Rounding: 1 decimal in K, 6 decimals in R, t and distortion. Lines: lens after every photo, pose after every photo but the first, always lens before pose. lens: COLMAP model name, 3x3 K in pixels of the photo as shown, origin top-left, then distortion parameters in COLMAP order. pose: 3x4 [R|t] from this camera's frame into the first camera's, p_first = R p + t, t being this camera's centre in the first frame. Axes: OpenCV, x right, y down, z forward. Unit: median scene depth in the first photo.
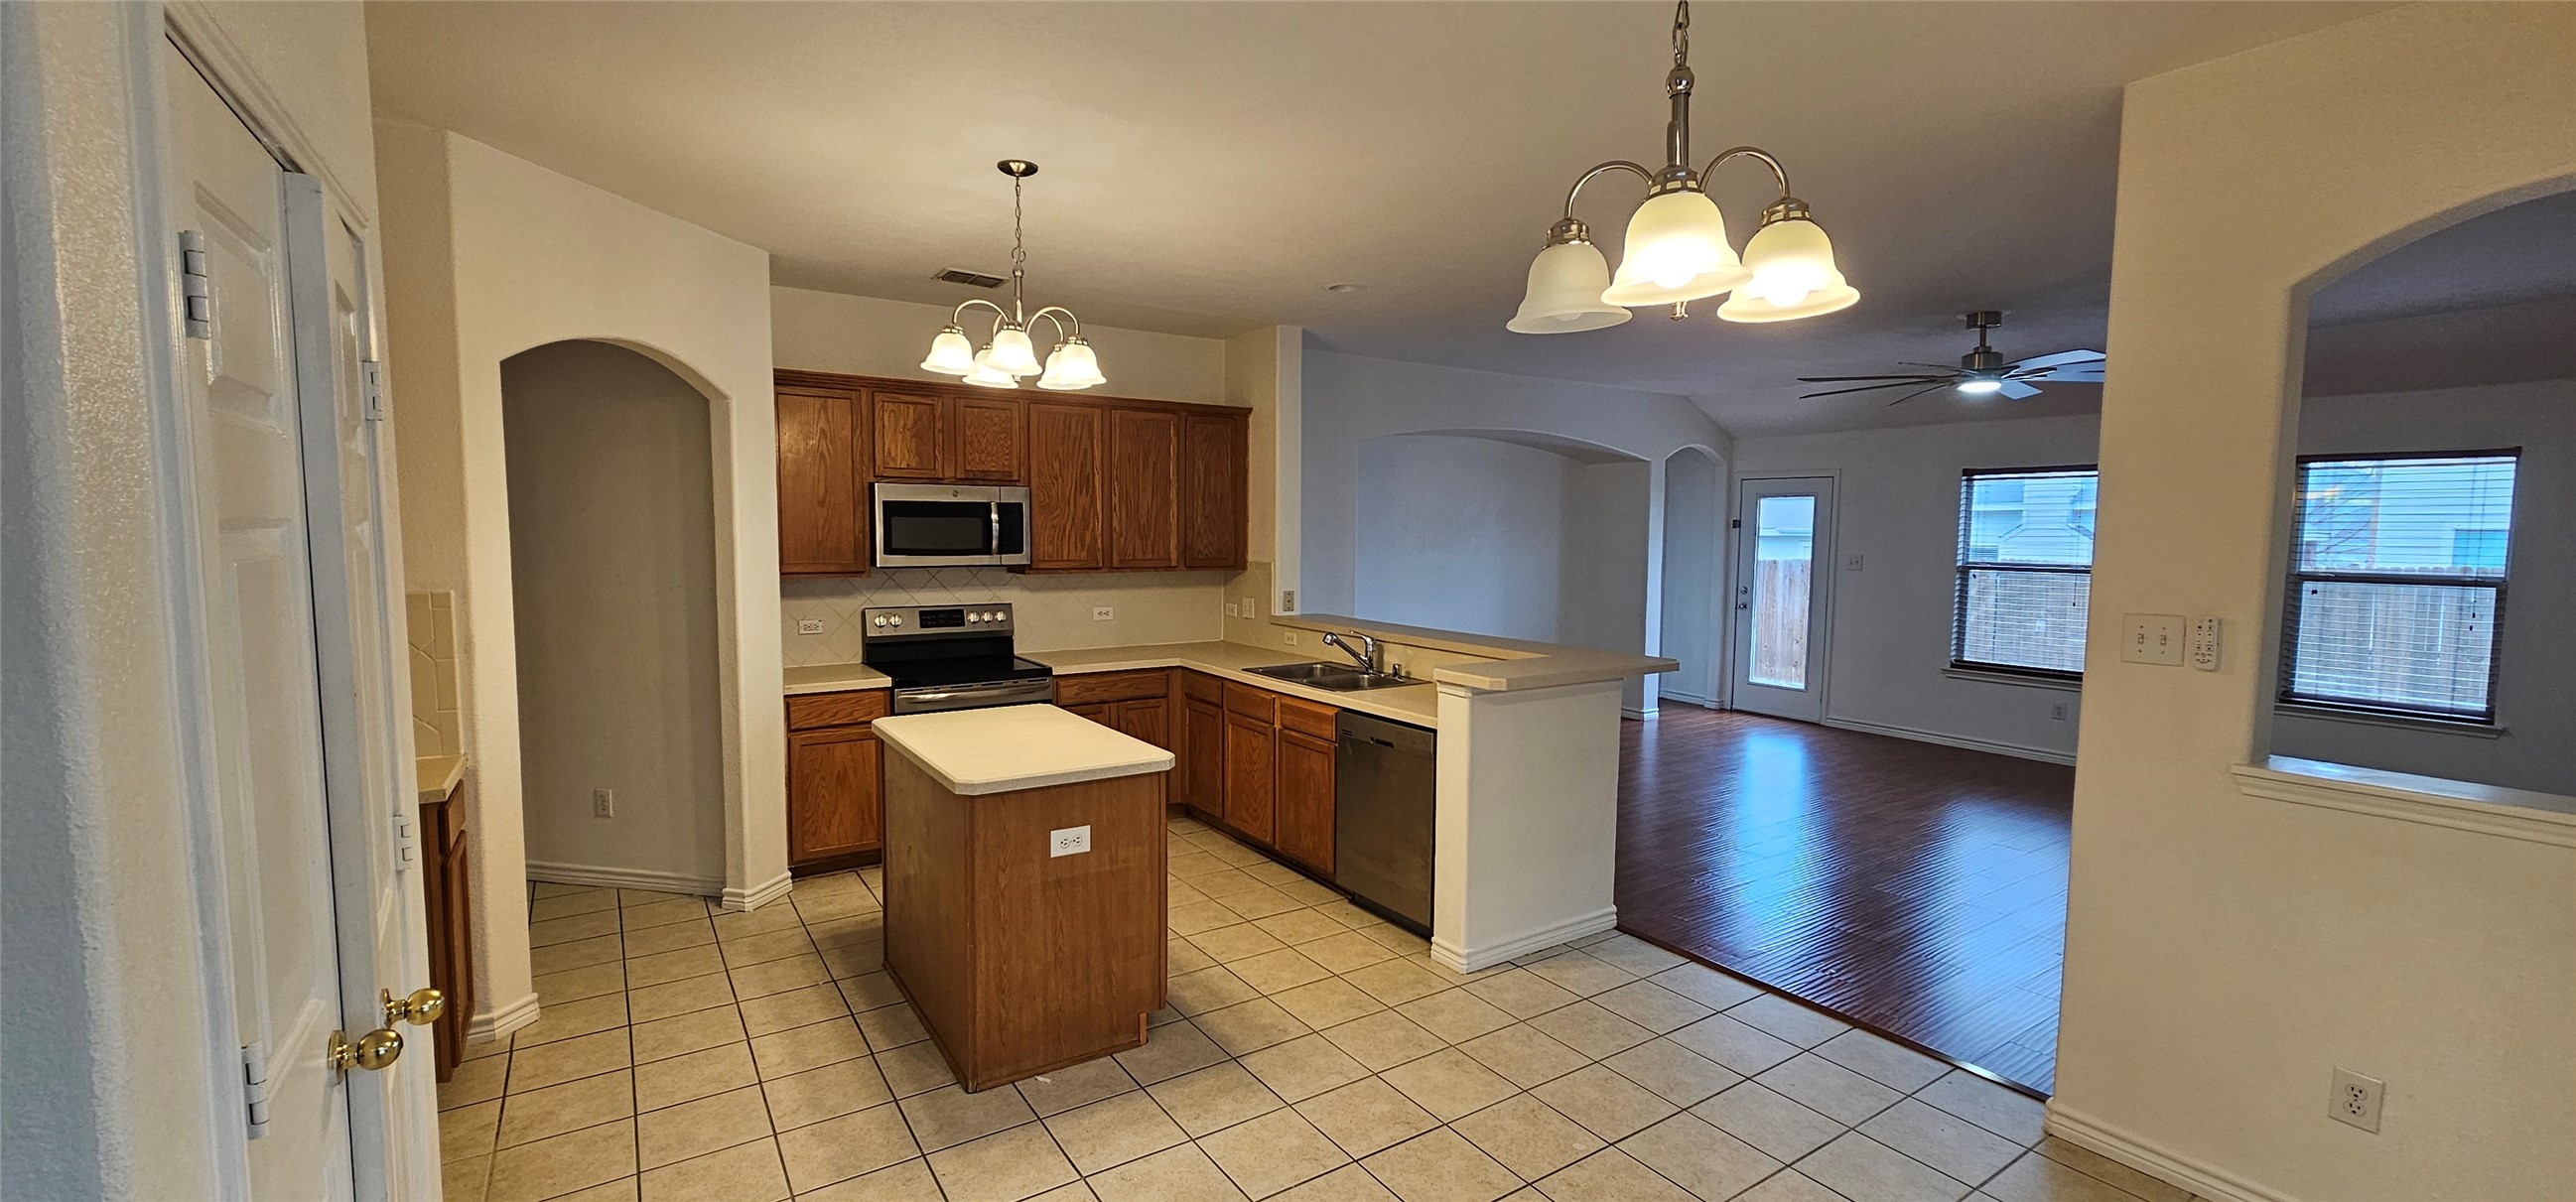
lens RADIAL K [[1042.4, 0, 1288.0], [0, 1042.4, 601.0], [0, 0, 1]] dist [0.005797, 0.000585]
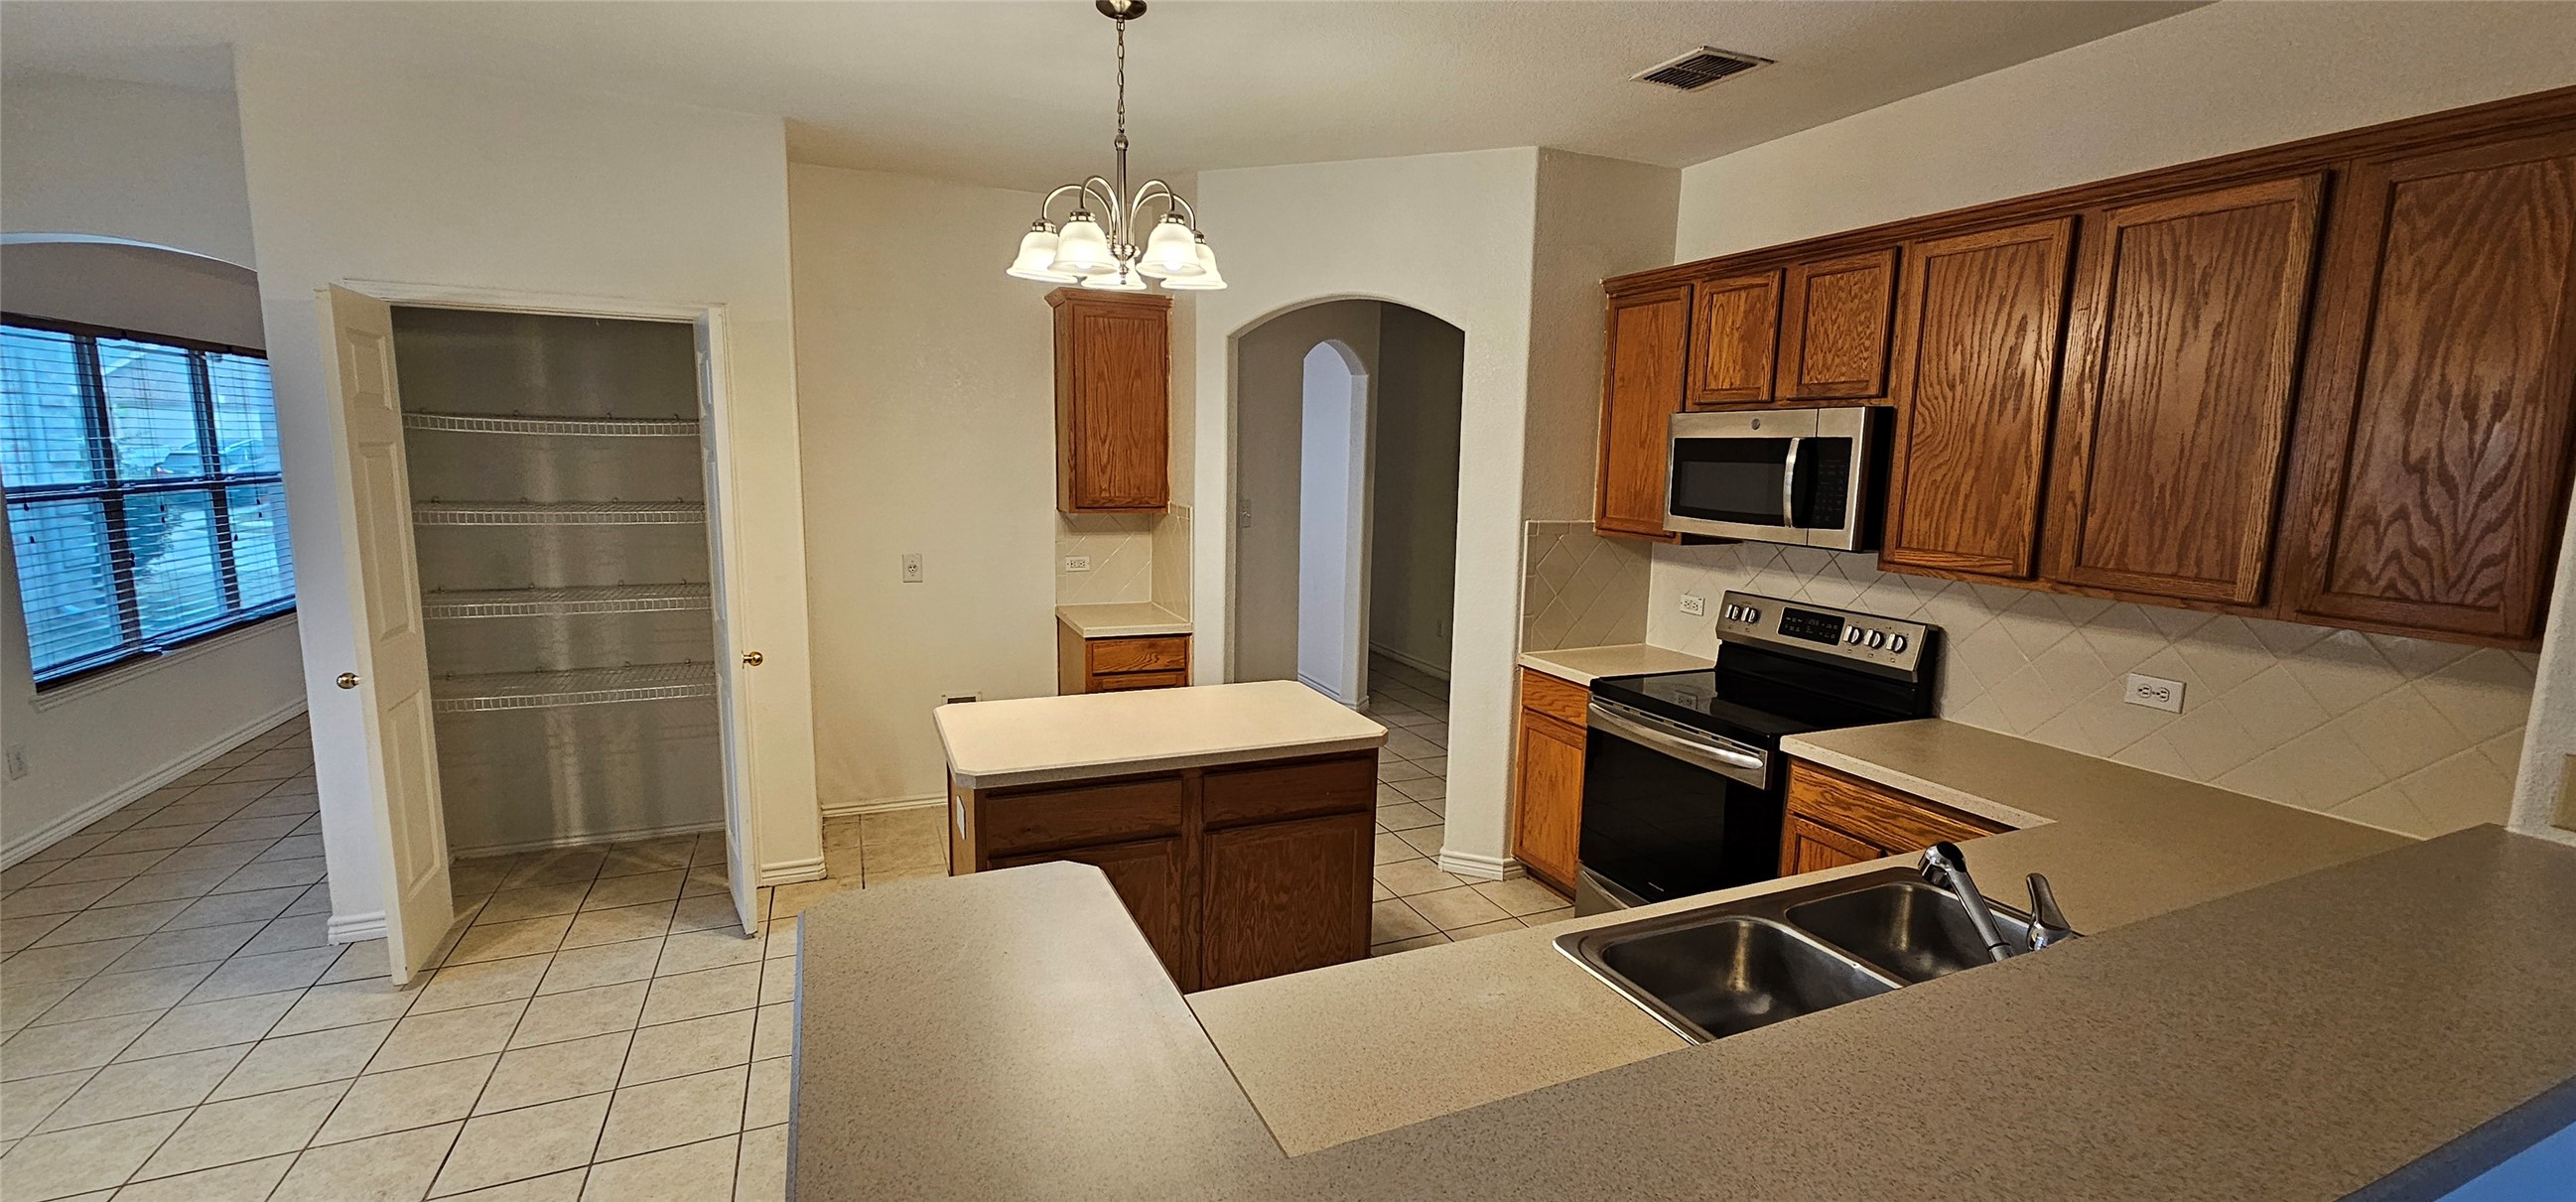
lens RADIAL K [[1057.7, 0, 1288.0], [0, 1057.7, 601.0], [0, 0, 1]] dist [-0.002956, -0.000088]
pose [[-0.167721, 0.129897, -0.977239, 0.363697], [-0.094758, 0.984567, 0.147134, -0.065944], [0.981270, 0.117279, -0.152823, 0.841528]]
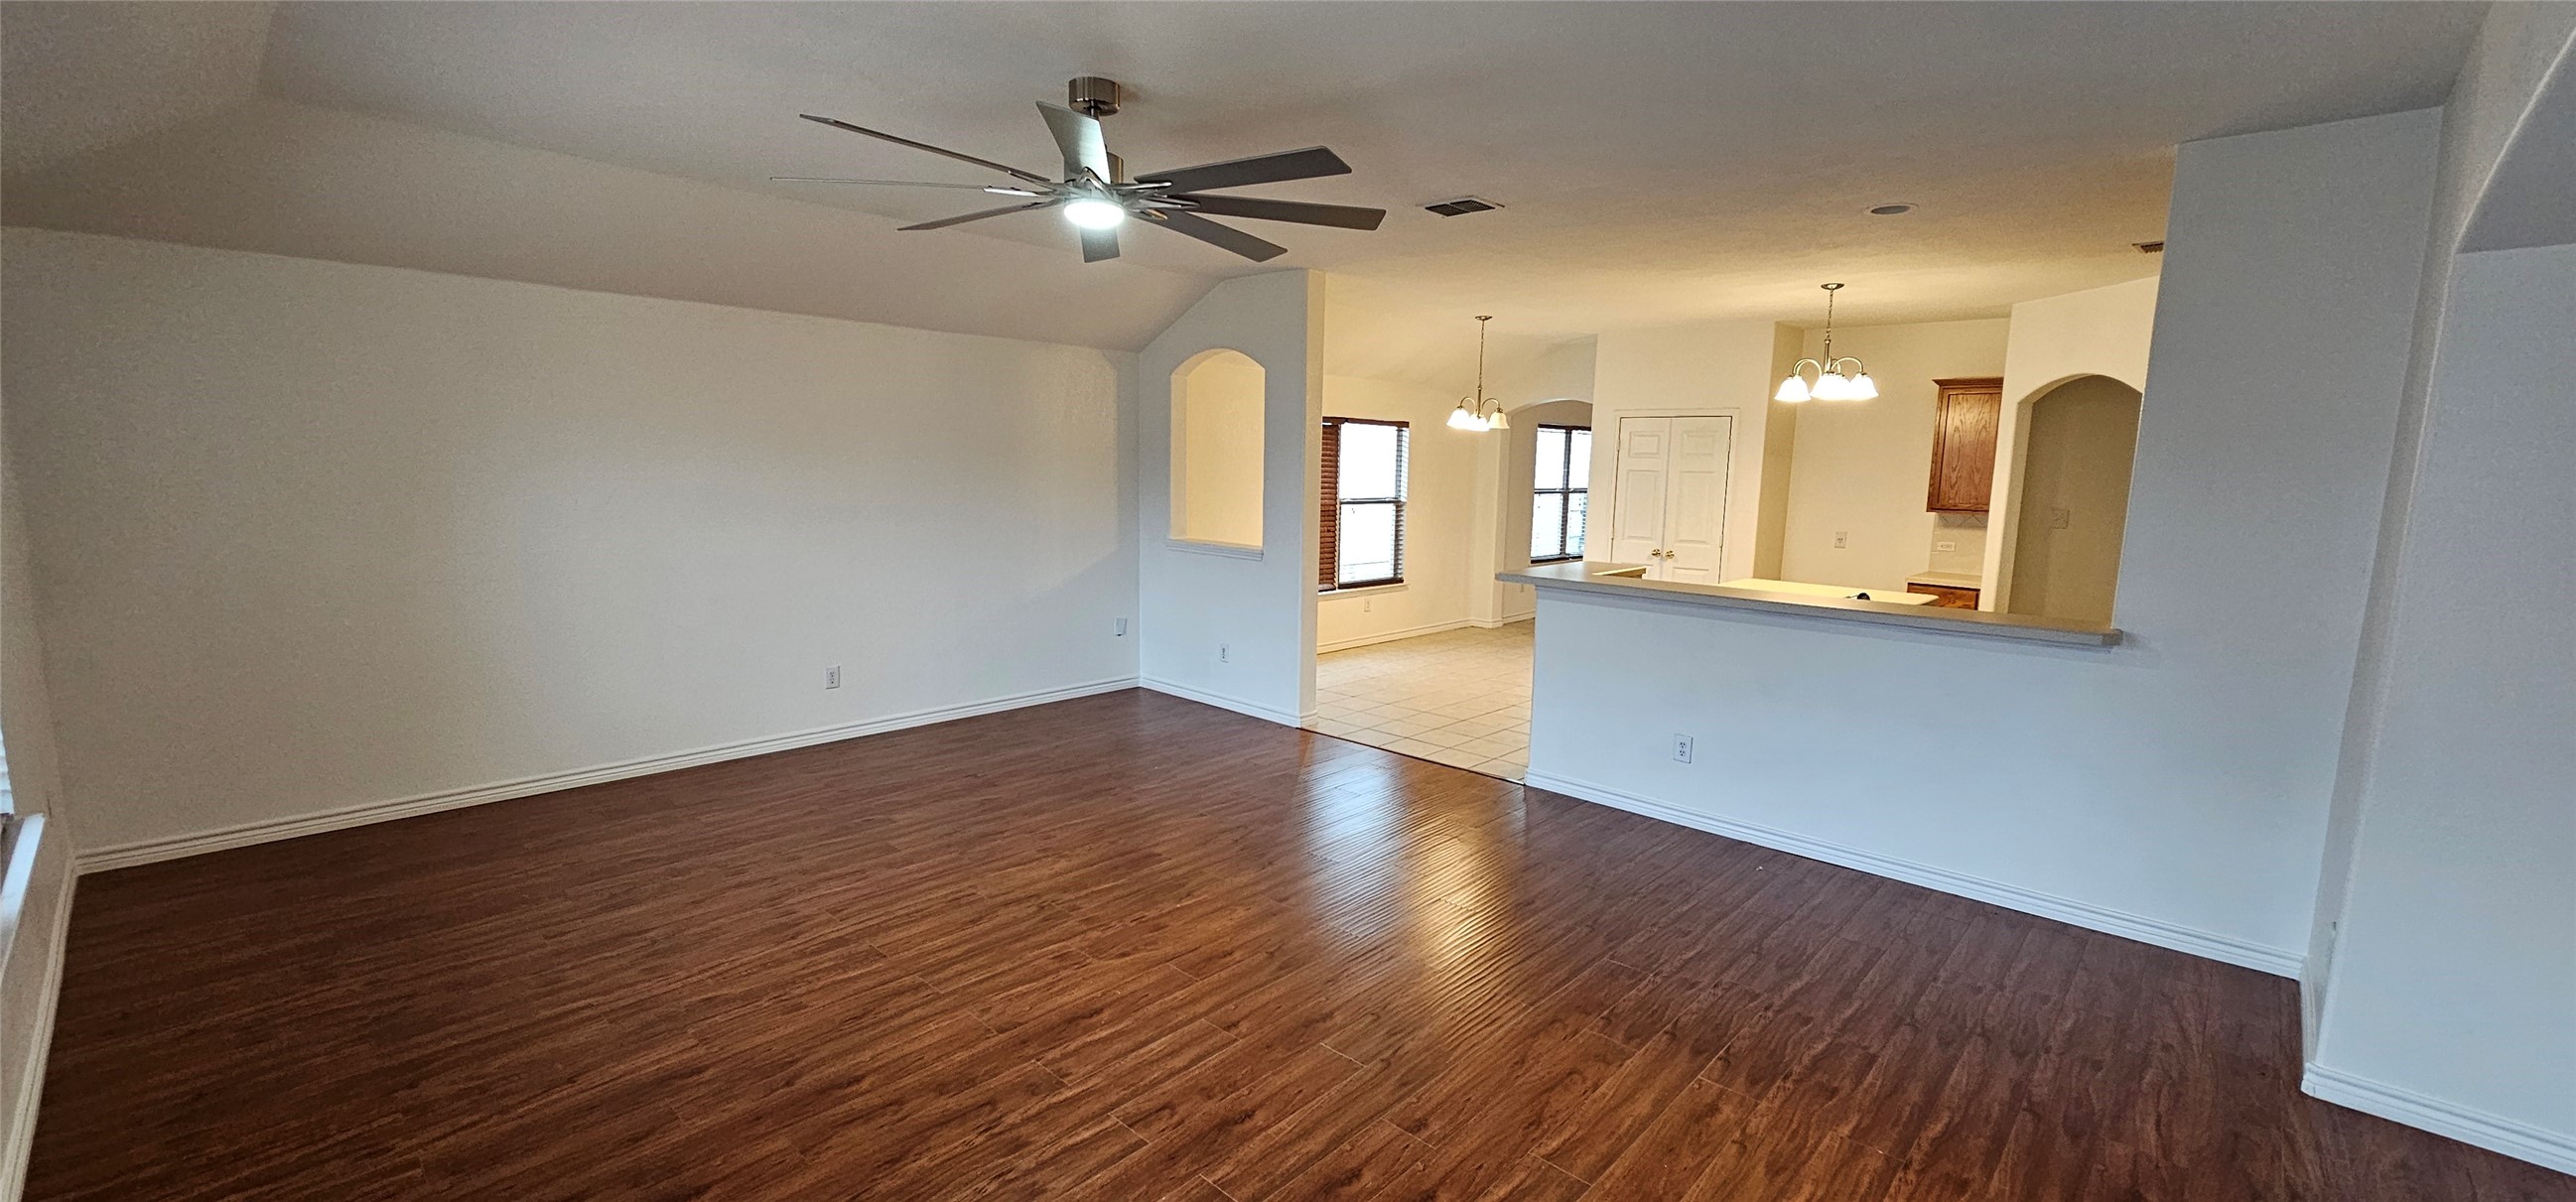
lens RADIAL K [[1057.7, 0, 1288.0], [0, 1057.7, 601.0], [0, 0, 1]] dist [-0.002956, -0.000088]
pose [[-0.974178, 0.003868, -0.225750, 0.730987], [-0.042648, 0.978702, 0.200810, -0.129544], [0.221718, 0.205252, -0.953264, 1.784560]]
